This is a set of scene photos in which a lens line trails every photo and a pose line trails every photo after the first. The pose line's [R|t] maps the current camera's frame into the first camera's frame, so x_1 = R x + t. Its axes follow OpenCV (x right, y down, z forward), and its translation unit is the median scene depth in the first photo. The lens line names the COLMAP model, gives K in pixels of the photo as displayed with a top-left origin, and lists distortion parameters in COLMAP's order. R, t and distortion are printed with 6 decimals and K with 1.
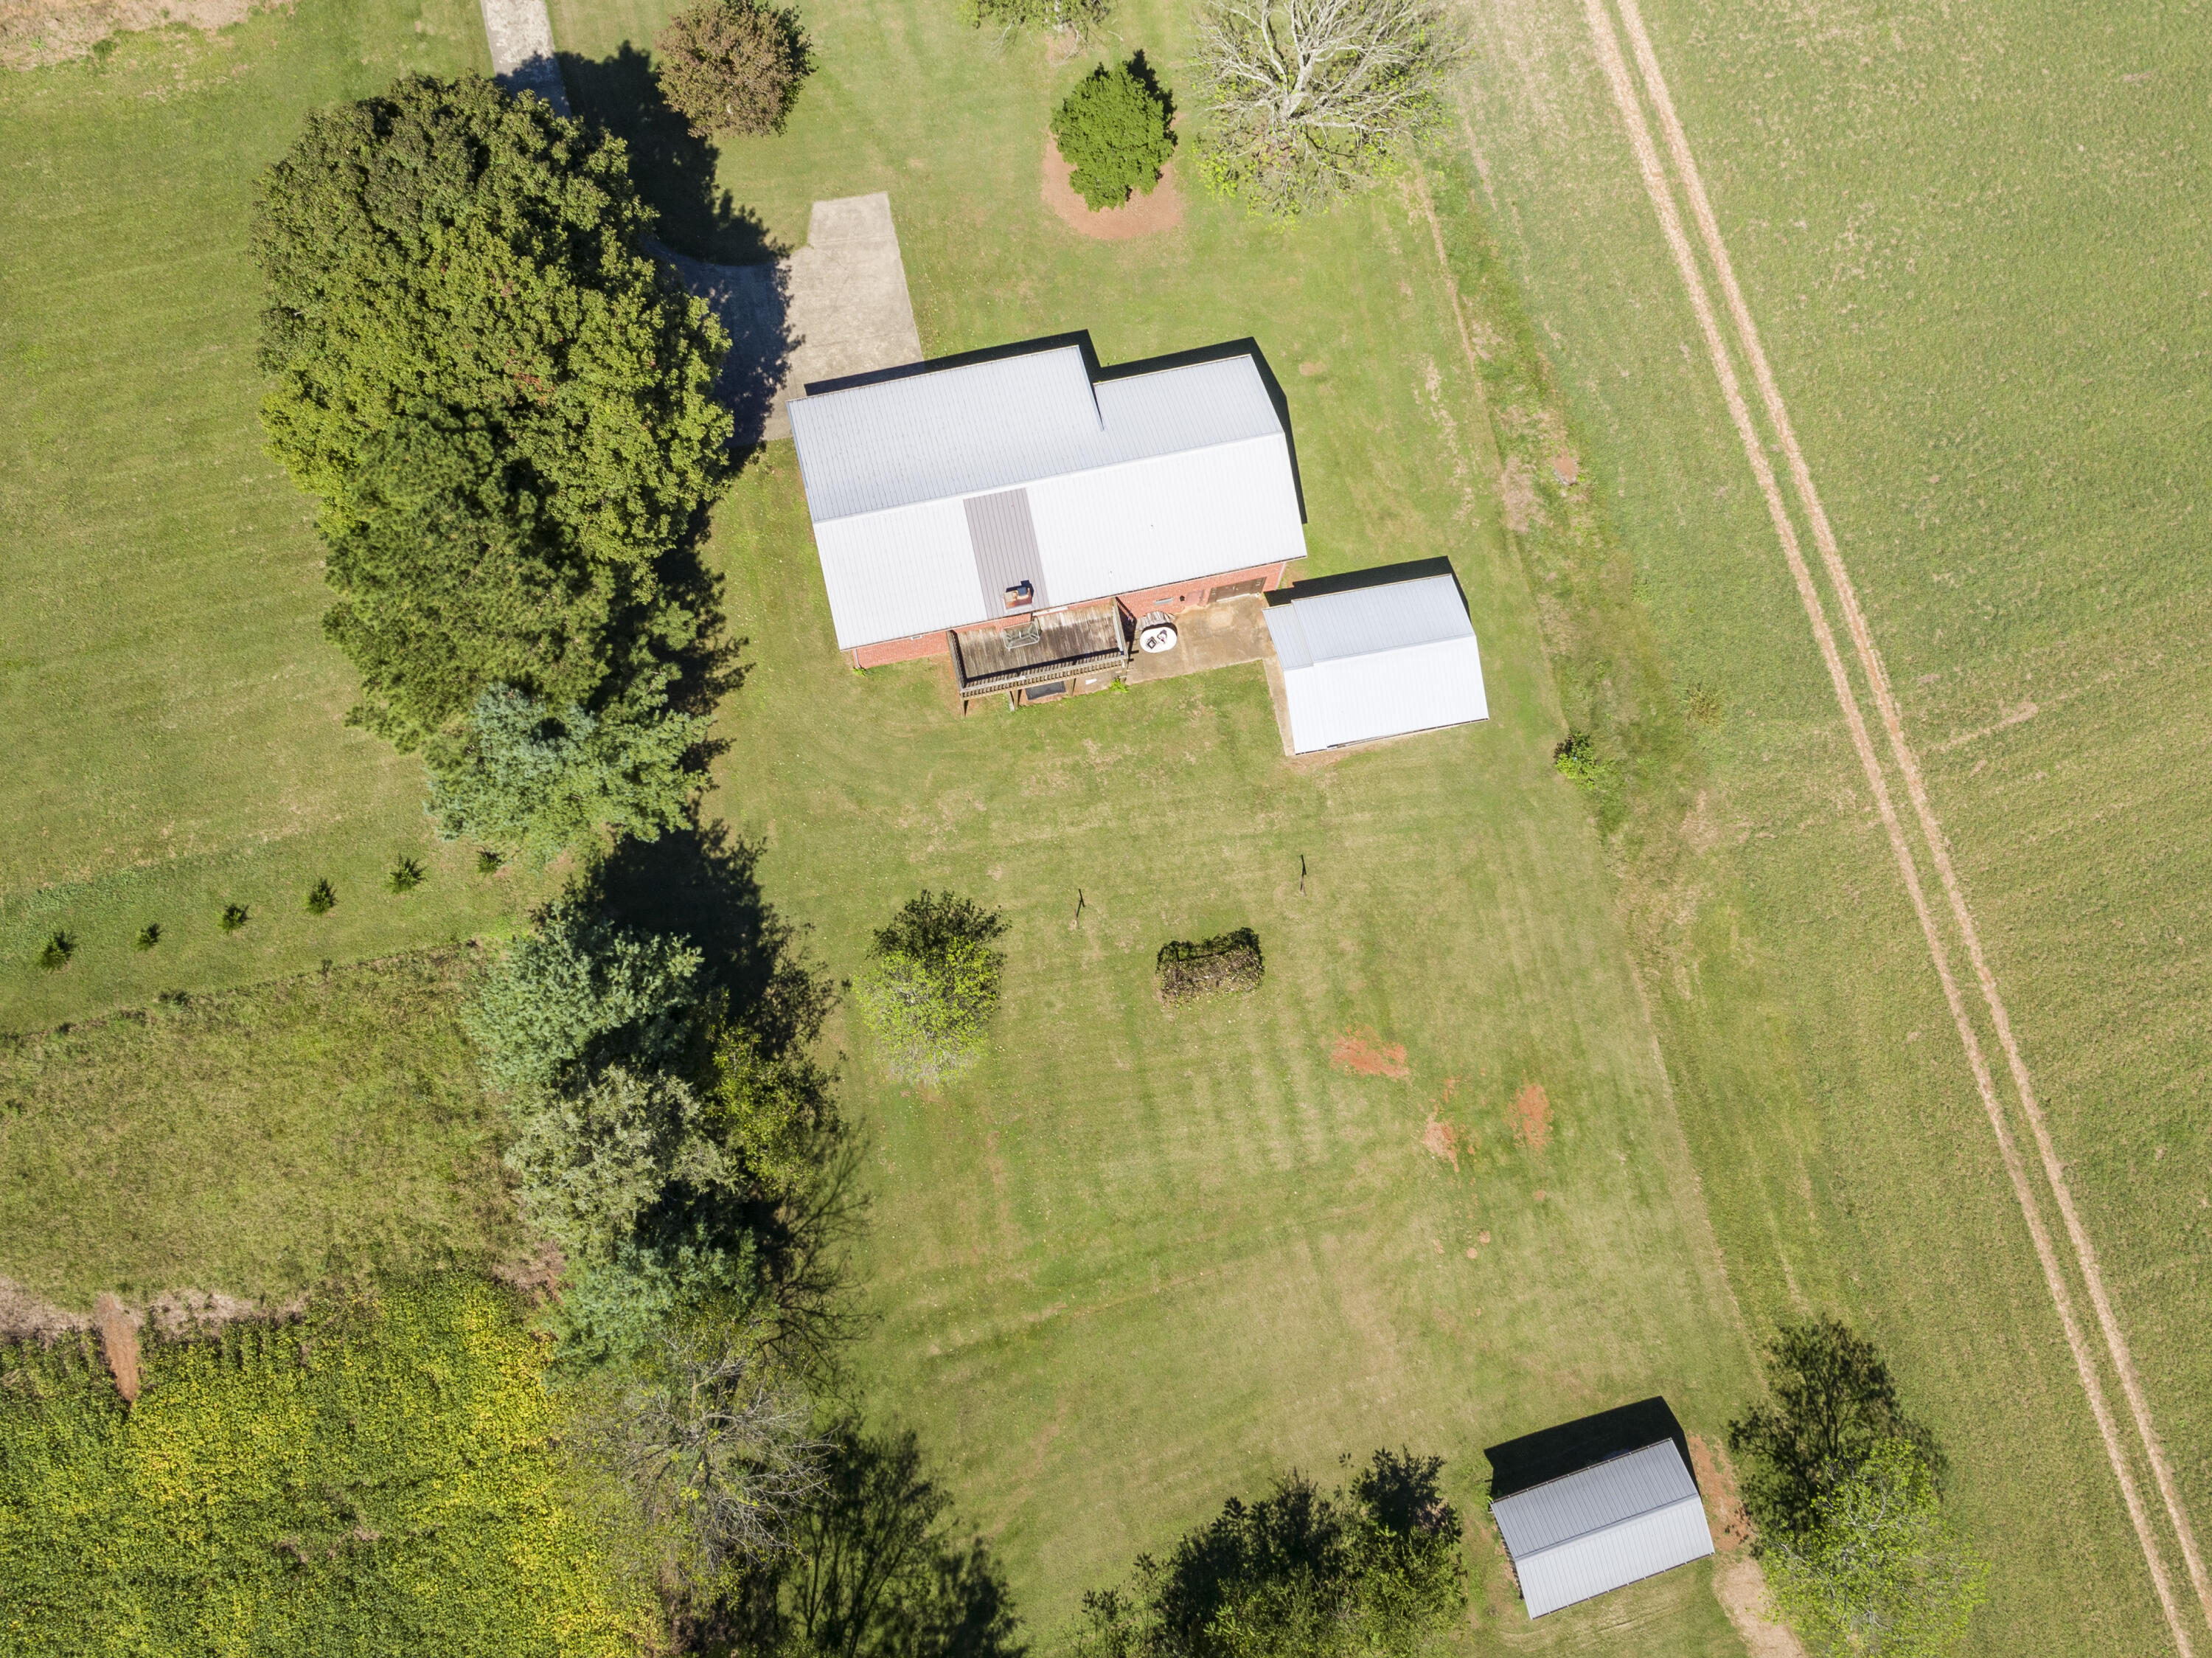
lens RADIAL K [[2035.4, 0, 1114.5], [0, 2035.4, 832.3], [0, 0, 1]] dist [0.000977, 0.005918]
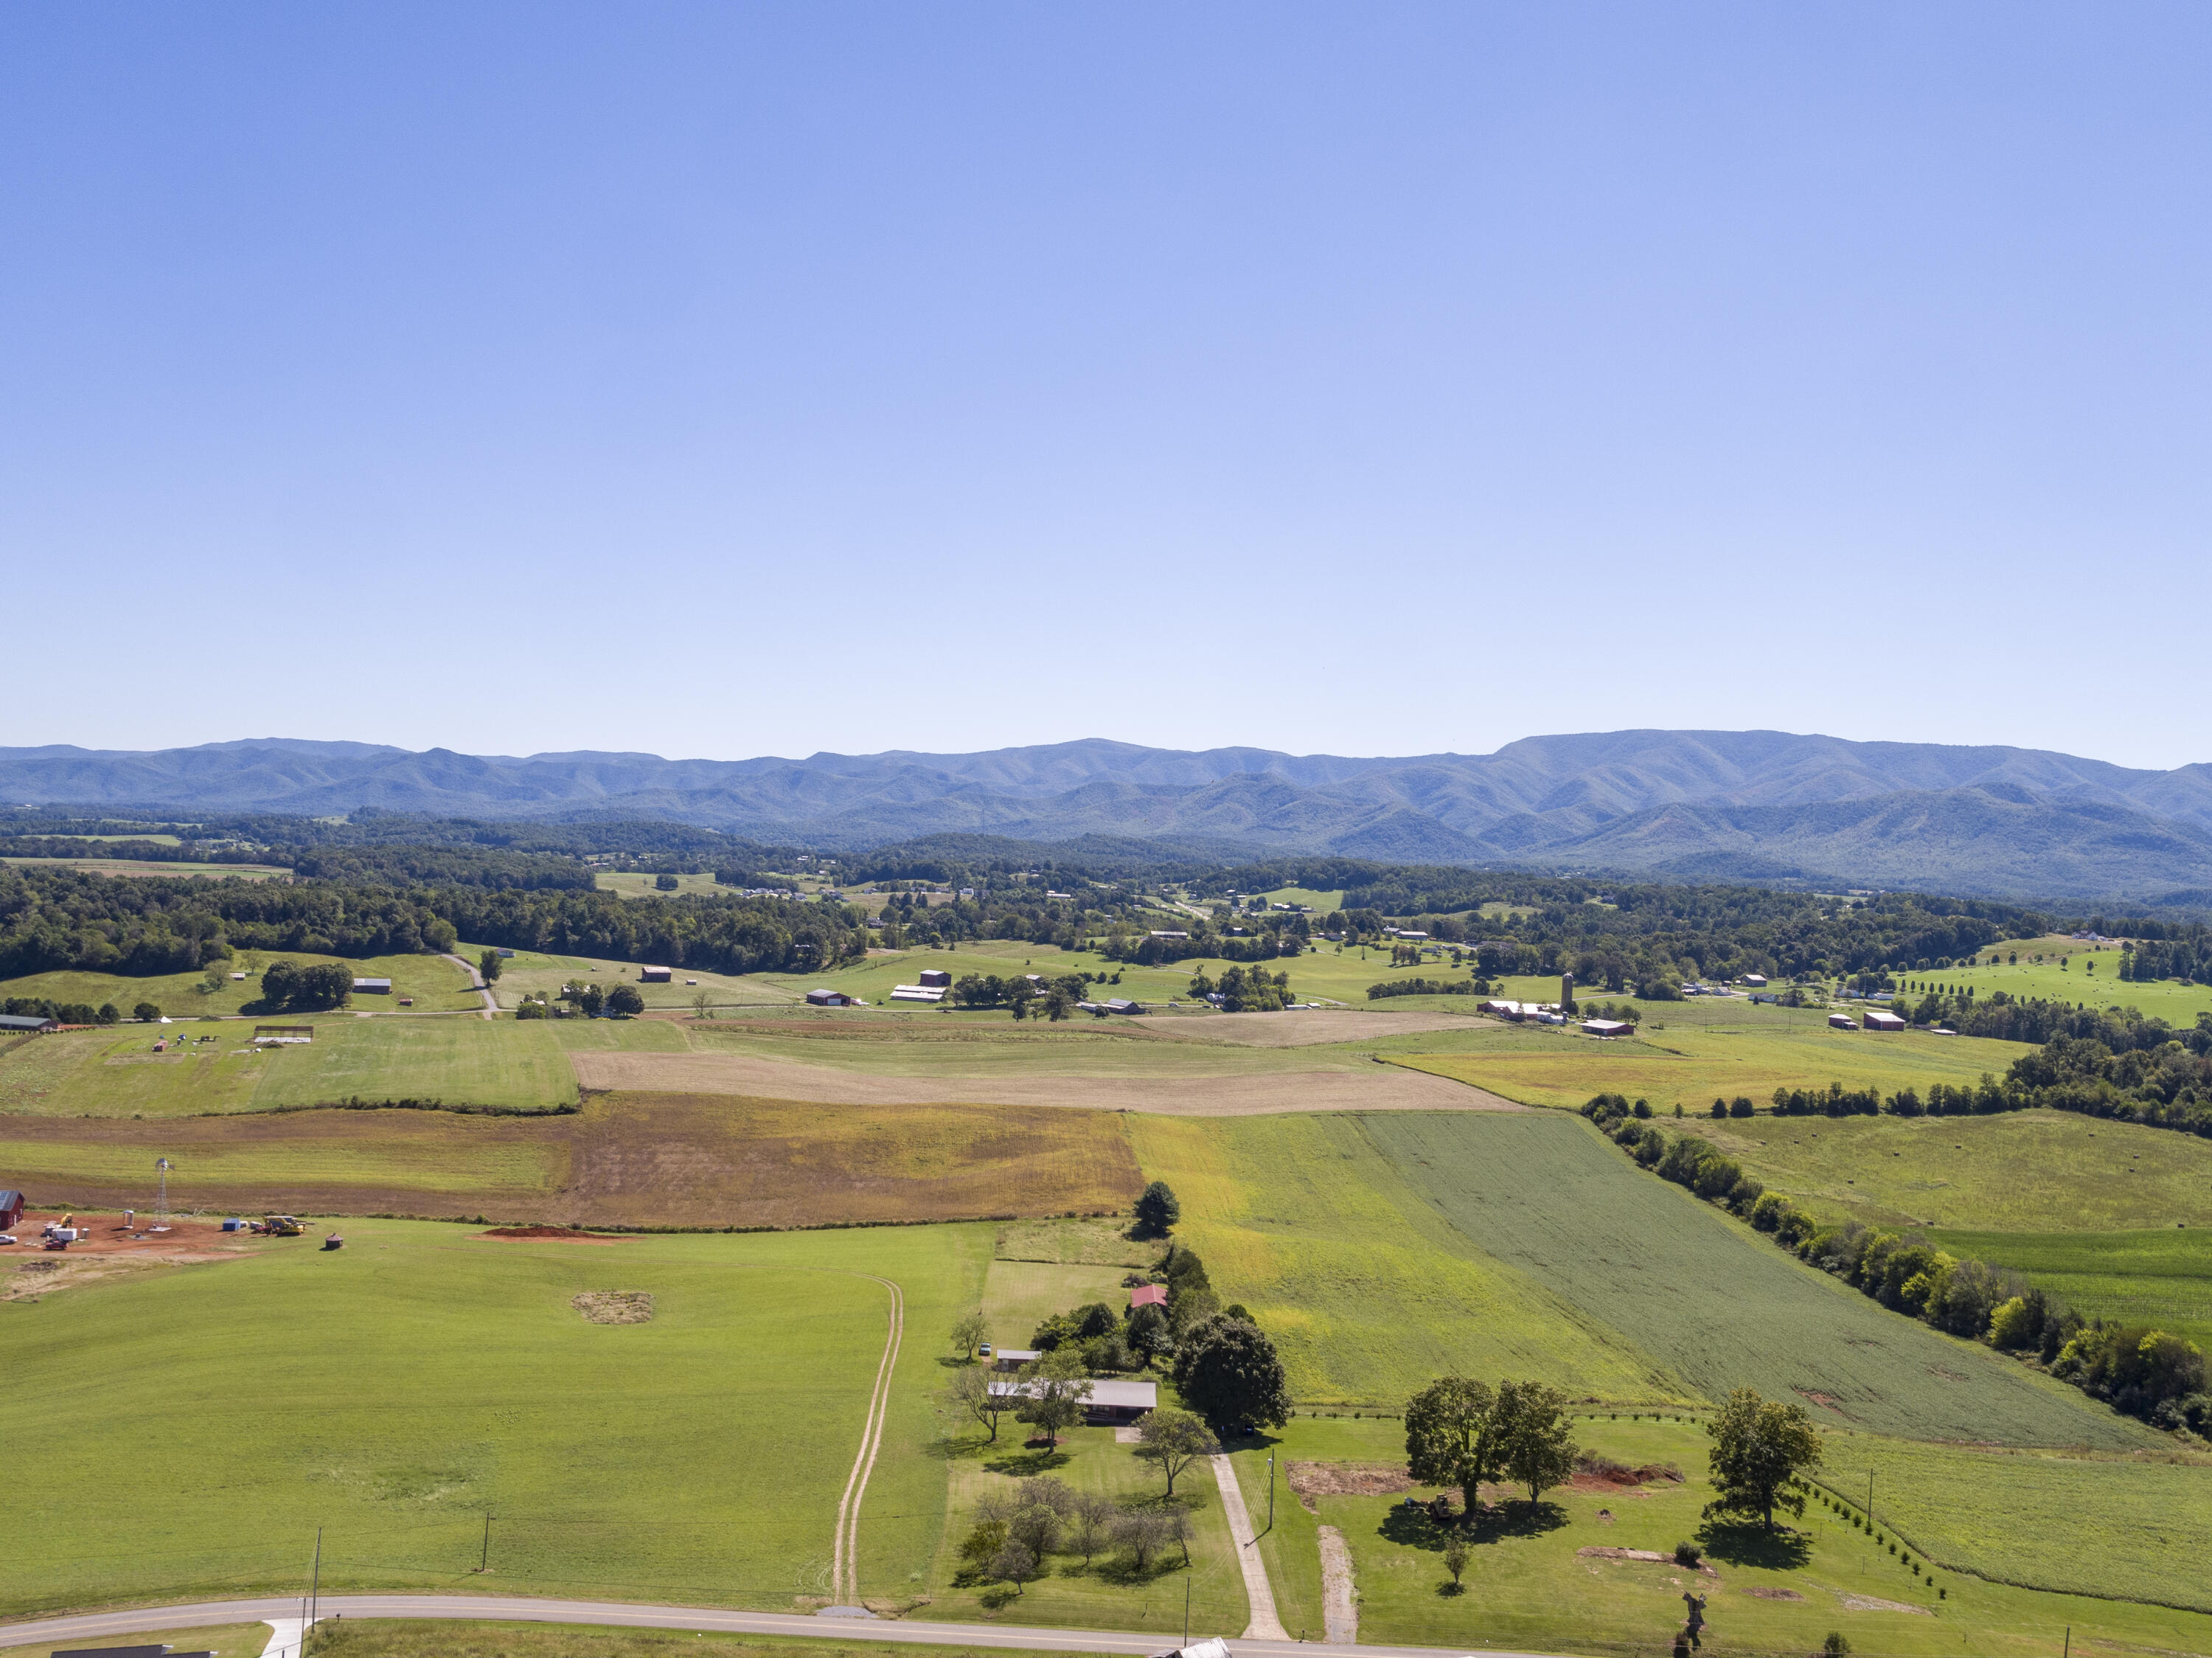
lens RADIAL K [[1969.9, 0, 1113.4], [0, 1969.9, 833.1], [0, 0, 1]] dist [-0.000343, -0.002799]
pose [[-0.971834, -0.102020, 0.212441, -0.742991], [0.175731, 0.286933, 0.941694, -3.910764], [-0.157028, 0.952503, -0.260923, 0.968347]]
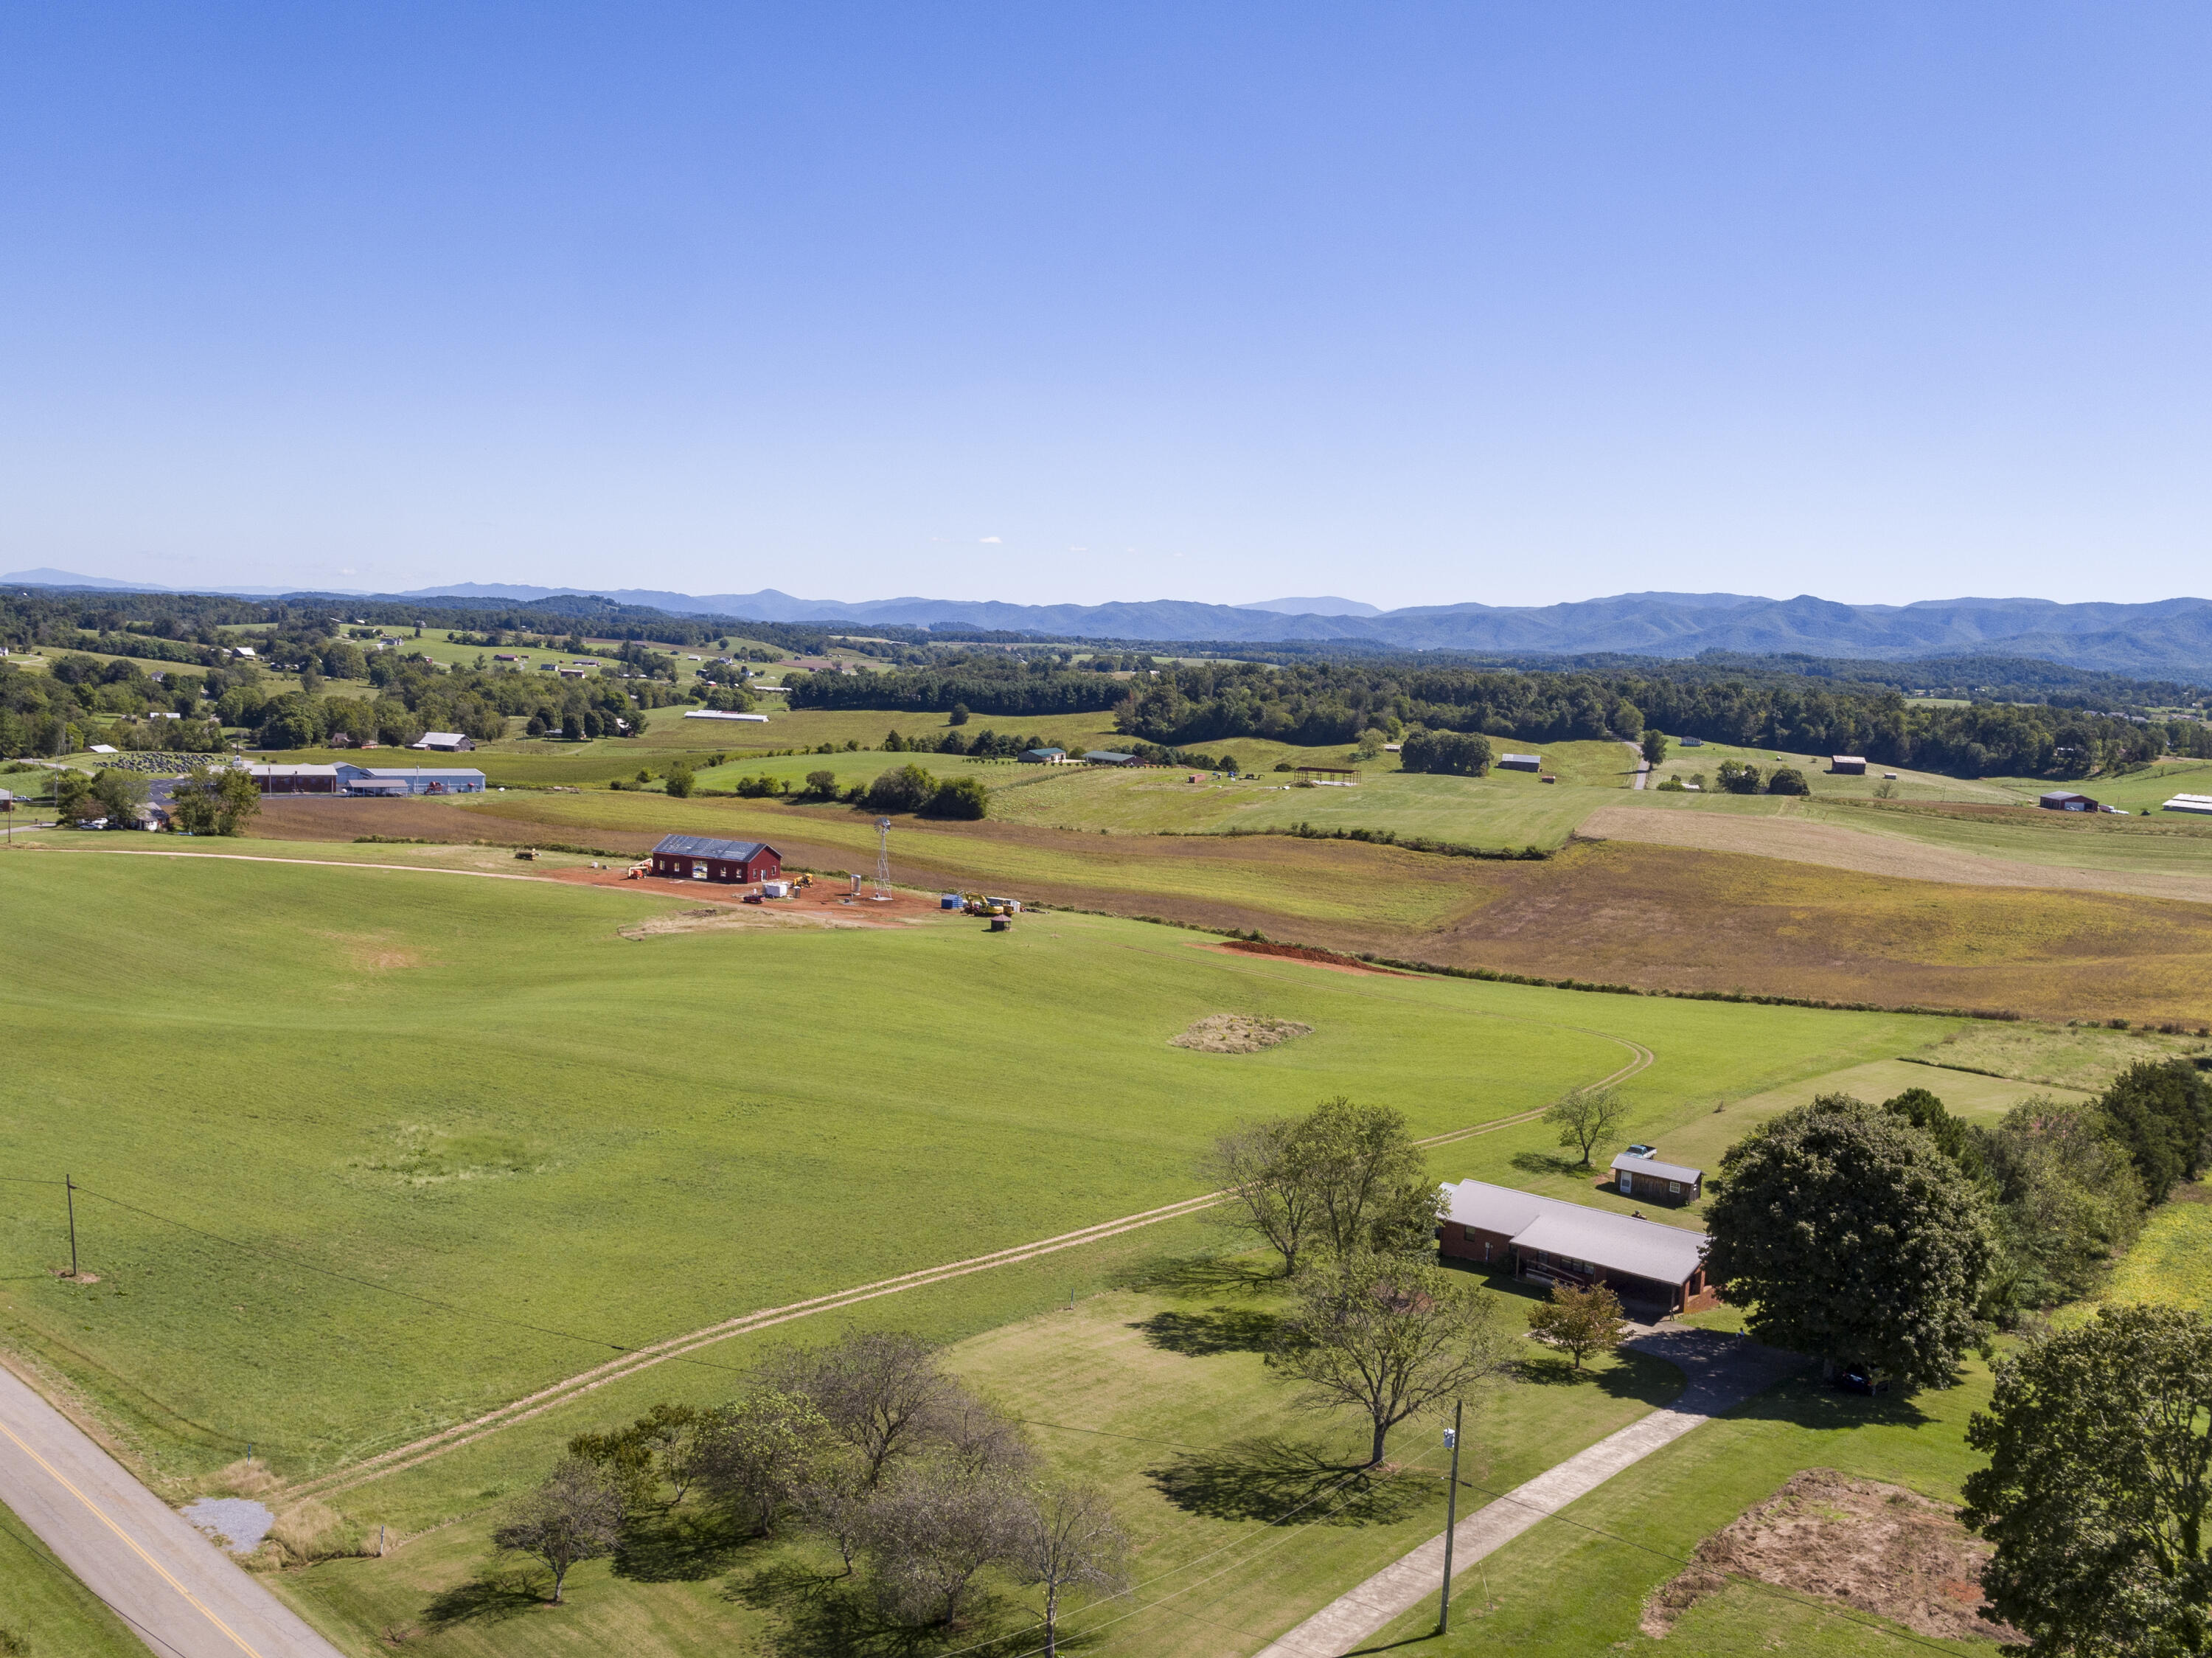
lens RADIAL K [[1970.7, 0, 1106.0], [0, 1970.7, 829.0], [0, 0, 1]] dist [-0.001181, 0.003206]
pose [[-0.622313, -0.162795, 0.765653, -1.023629], [0.725724, 0.246567, 0.642284, -1.650396], [-0.293345, 0.955355, -0.035298, 0.857684]]
